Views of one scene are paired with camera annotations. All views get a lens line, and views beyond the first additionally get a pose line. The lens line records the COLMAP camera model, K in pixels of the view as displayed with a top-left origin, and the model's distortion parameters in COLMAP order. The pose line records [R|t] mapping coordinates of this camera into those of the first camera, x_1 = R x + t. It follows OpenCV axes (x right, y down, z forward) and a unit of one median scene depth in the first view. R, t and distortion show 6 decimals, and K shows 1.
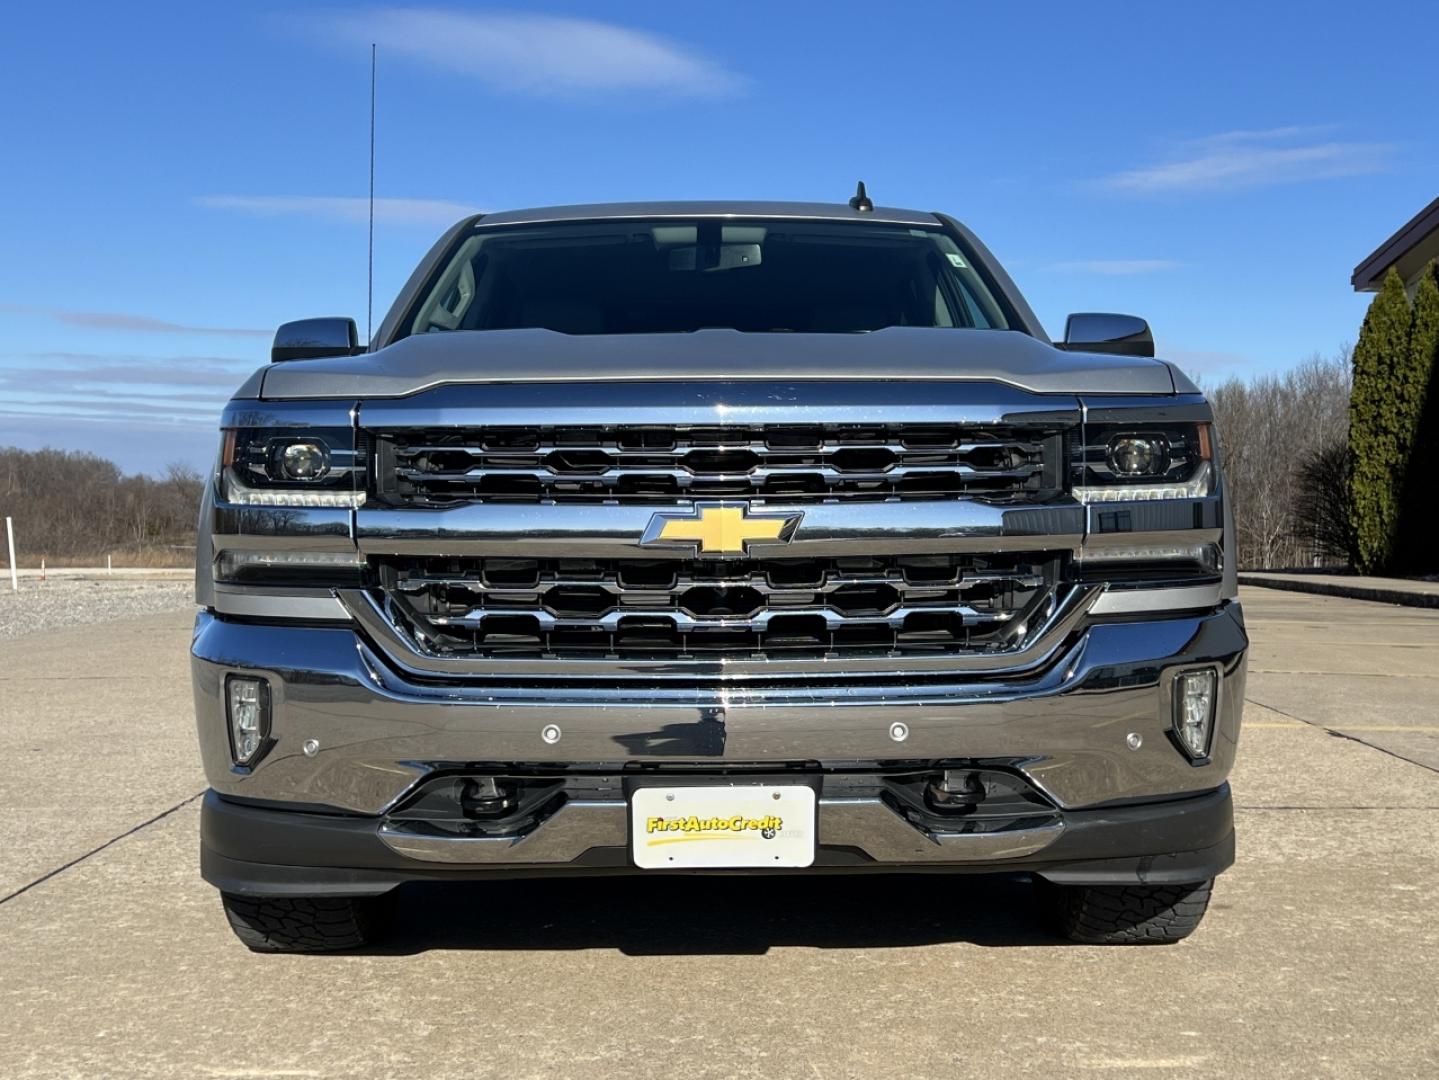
lens RADIAL K [[1890.6, 0, 721.6], [0, 1890.6, 567.1], [0, 0, 1]] dist [0.112335, -0.031867]
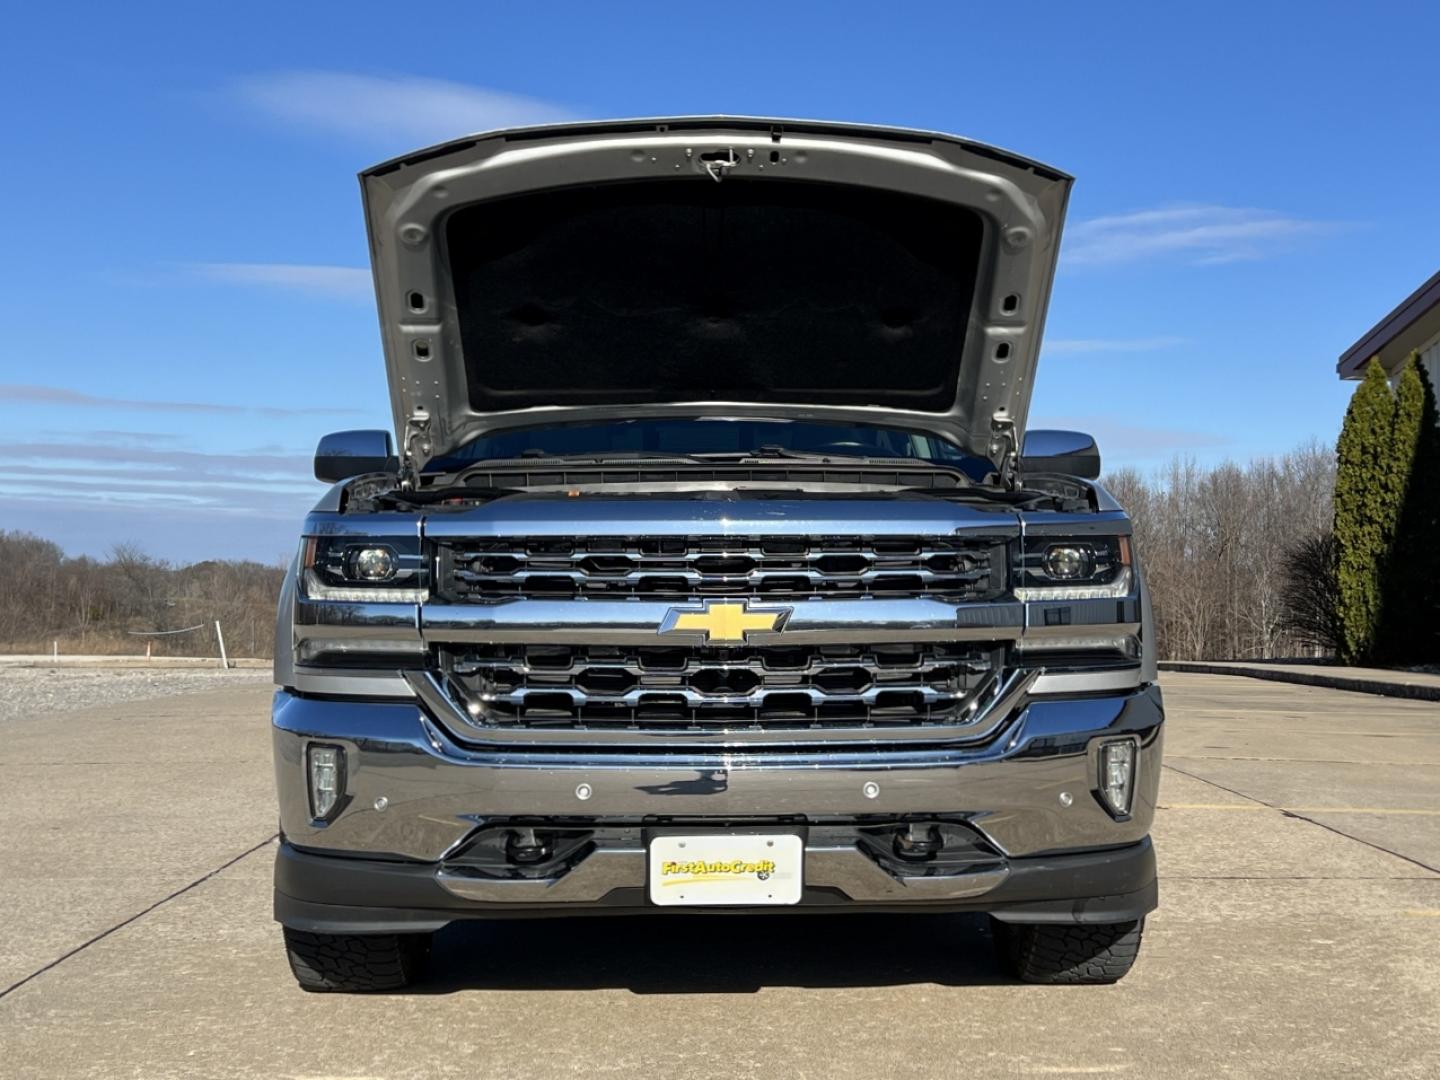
lens RADIAL K [[1926.5, 0, 746.9], [0, 1926.5, 541.9], [0, 0, 1]] dist [0.132240, -0.110707]
pose [[0.999730, 0.004362, 0.022811, -0.013969], [-0.003025, 0.998294, -0.058310, 0.000842], [-0.023026, 0.058225, 0.998038, -0.227162]]
